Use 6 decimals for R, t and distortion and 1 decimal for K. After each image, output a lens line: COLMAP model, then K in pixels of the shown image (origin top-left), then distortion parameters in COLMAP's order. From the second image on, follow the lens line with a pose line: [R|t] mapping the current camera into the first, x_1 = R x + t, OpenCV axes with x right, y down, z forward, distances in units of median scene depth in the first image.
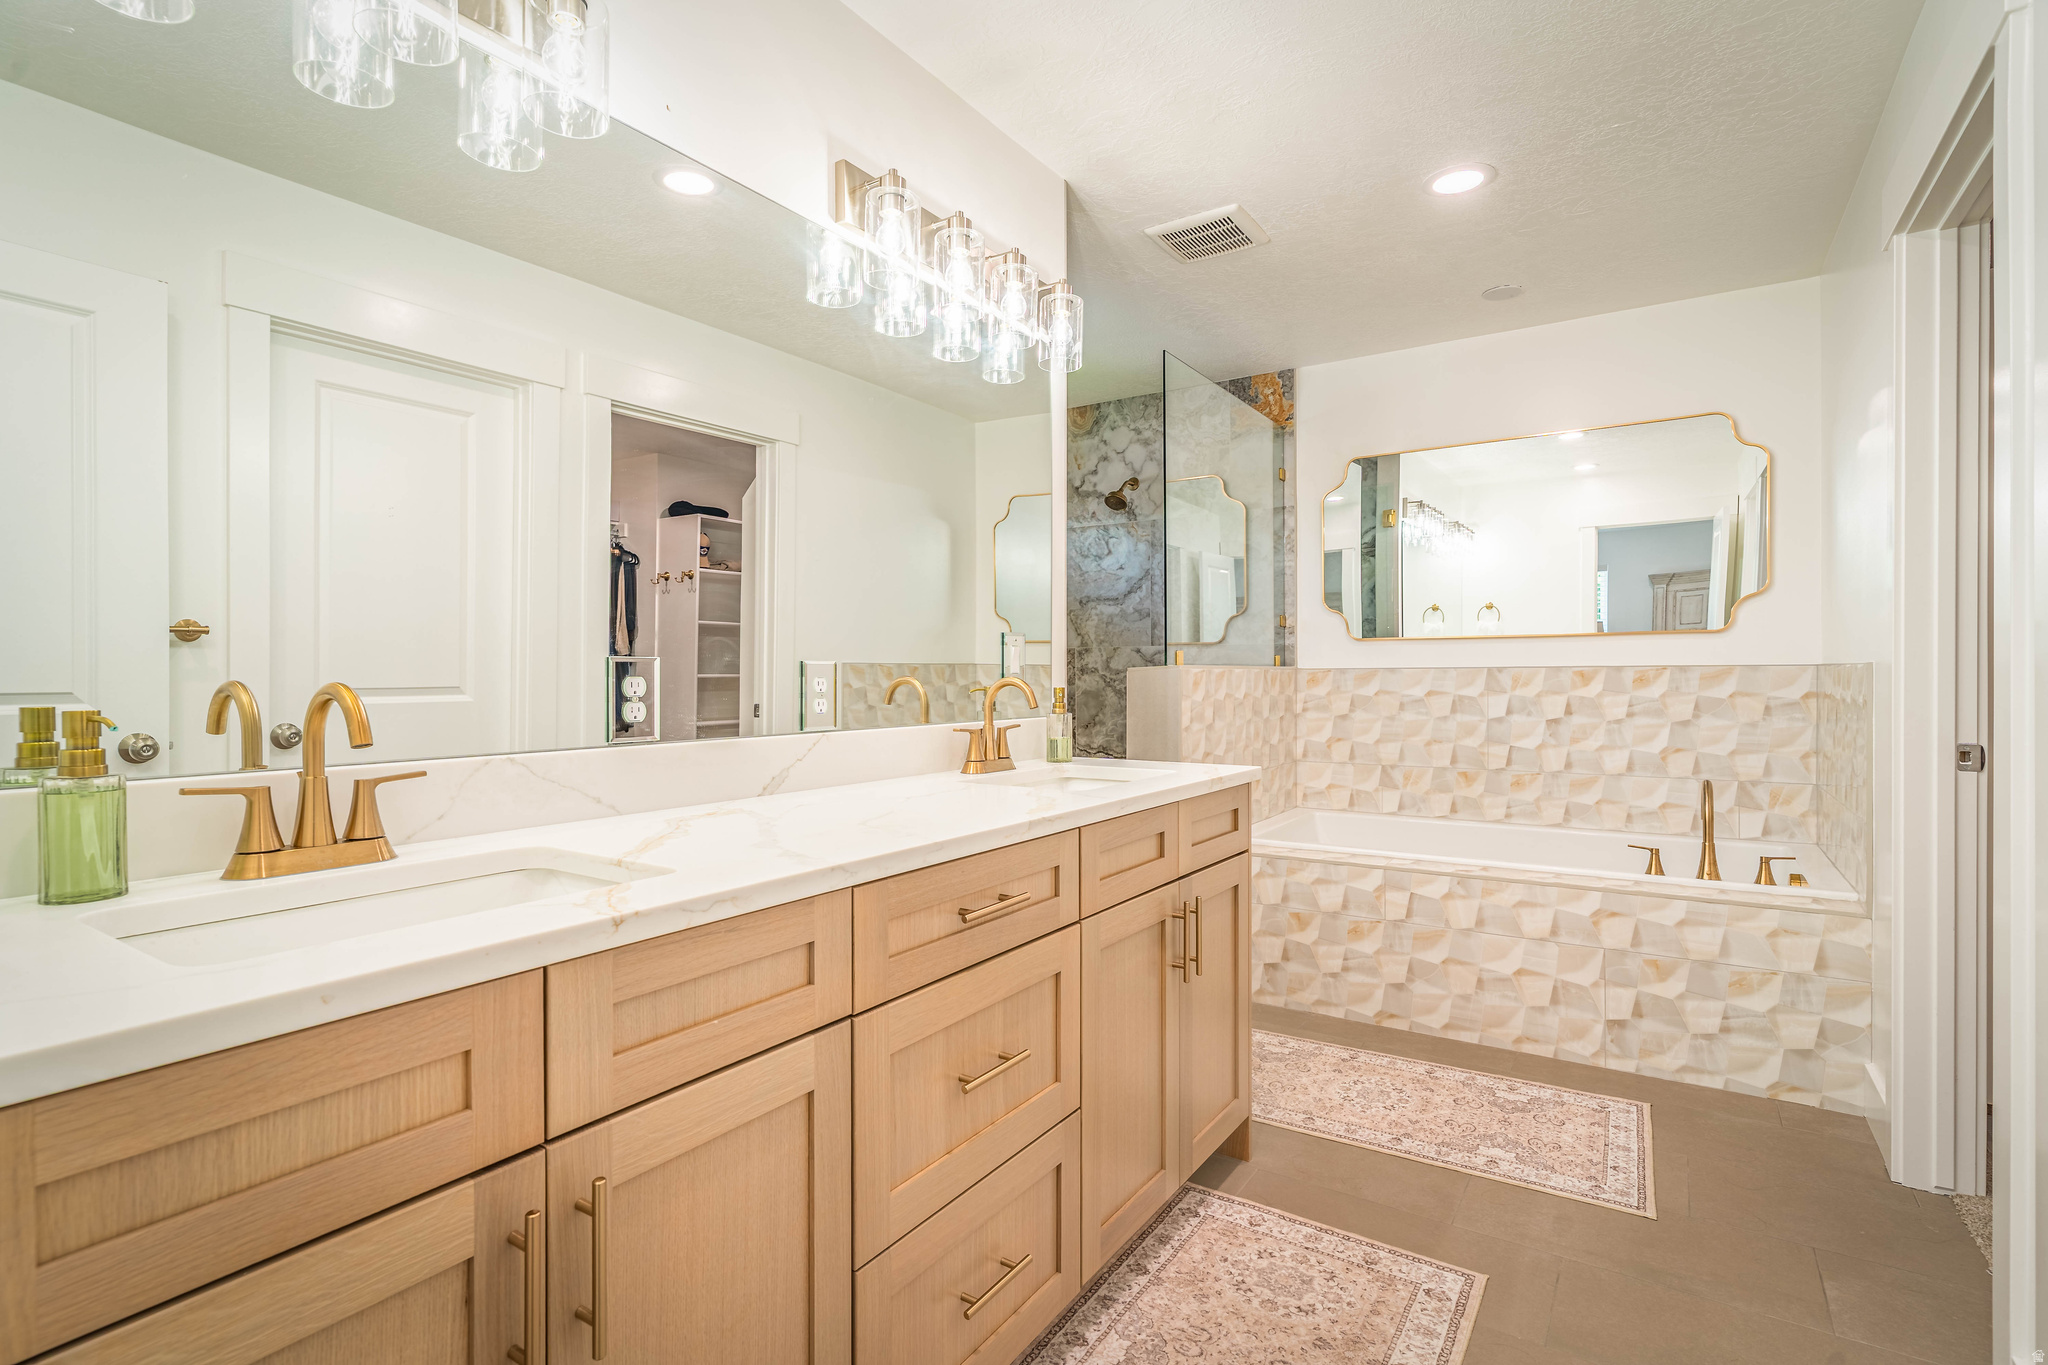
lens RADIAL K [[998.7, 0, 1024.5], [0, 998.7, 680.9], [0, 0, 1]] dist [0.003192, -0.001444]
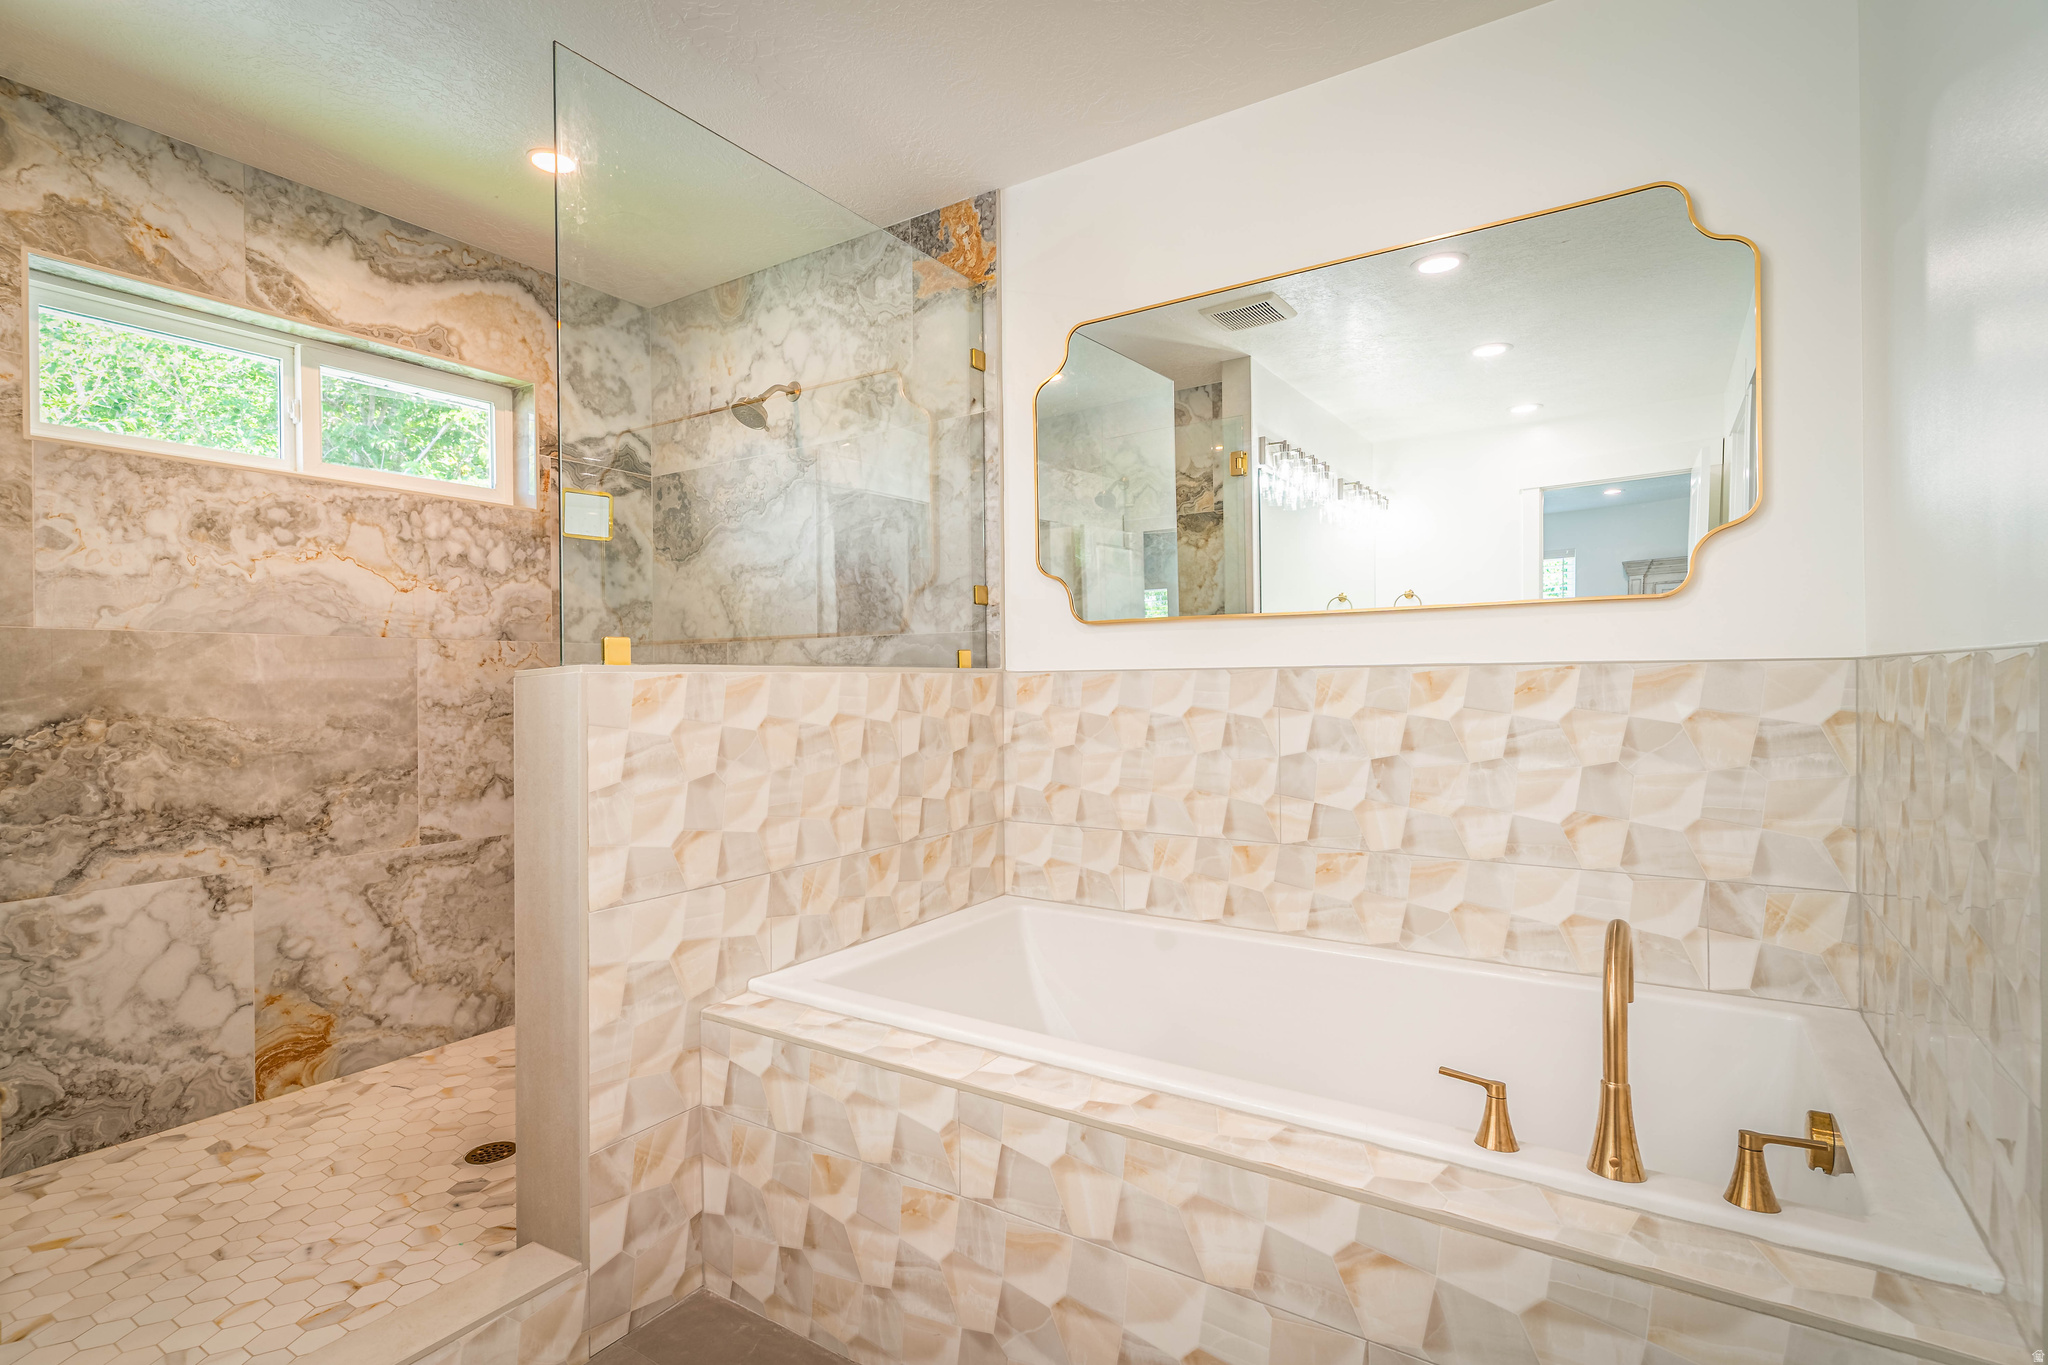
lens RADIAL K [[998.7, 0, 1021.1], [0, 998.7, 680.8], [0, 0, 1]] dist [0.003192, -0.001444]
pose [[0.999989, -0.003855, -0.002641, 0.330697], [0.003836, 0.999966, -0.007234, -0.002299], [0.002668, 0.007224, 0.999970, 0.439507]]
